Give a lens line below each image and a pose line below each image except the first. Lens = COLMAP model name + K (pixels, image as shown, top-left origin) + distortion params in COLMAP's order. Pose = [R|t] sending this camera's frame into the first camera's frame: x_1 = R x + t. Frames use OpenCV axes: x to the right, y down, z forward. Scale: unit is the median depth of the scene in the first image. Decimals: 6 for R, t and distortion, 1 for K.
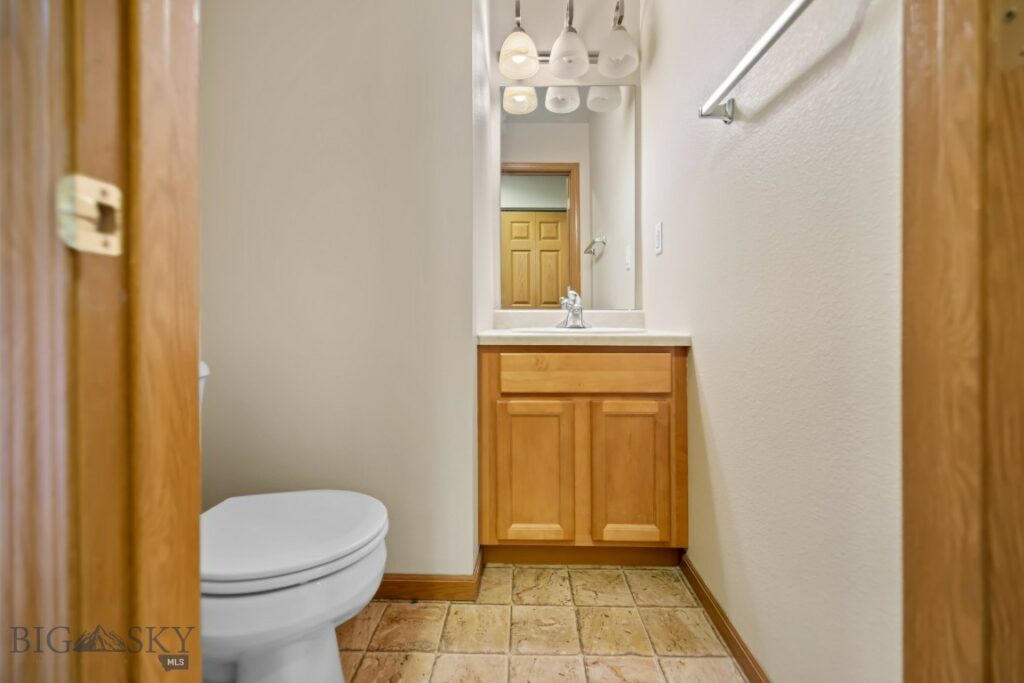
lens RADIAL K [[414.4, 0, 512.2], [0, 414.4, 324.2], [0, 0, 1]] dist [-0.001052, -0.000359]
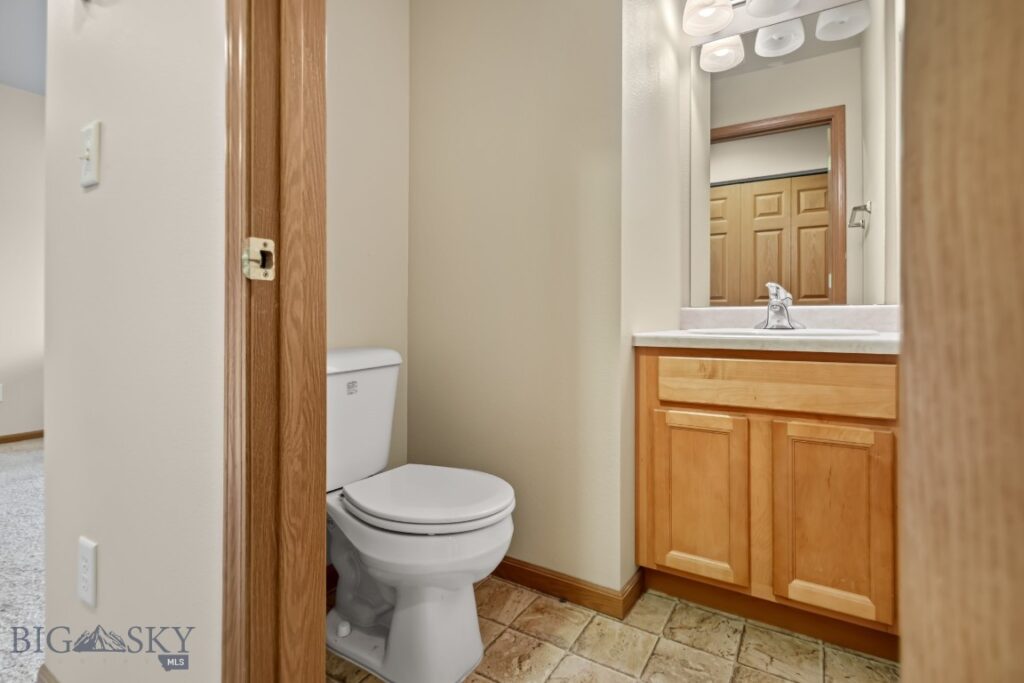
lens RADIAL K [[475.1, 0, 512.8], [0, 475.1, 323.5], [0, 0, 1]] dist [-0.011914, -0.000136]
pose [[0.859683, 0.003159, -0.510817, 0.226359], [-0.004267, 0.999990, -0.000997, 0.001923], [0.510809, 0.003037, 0.859689, -0.041658]]
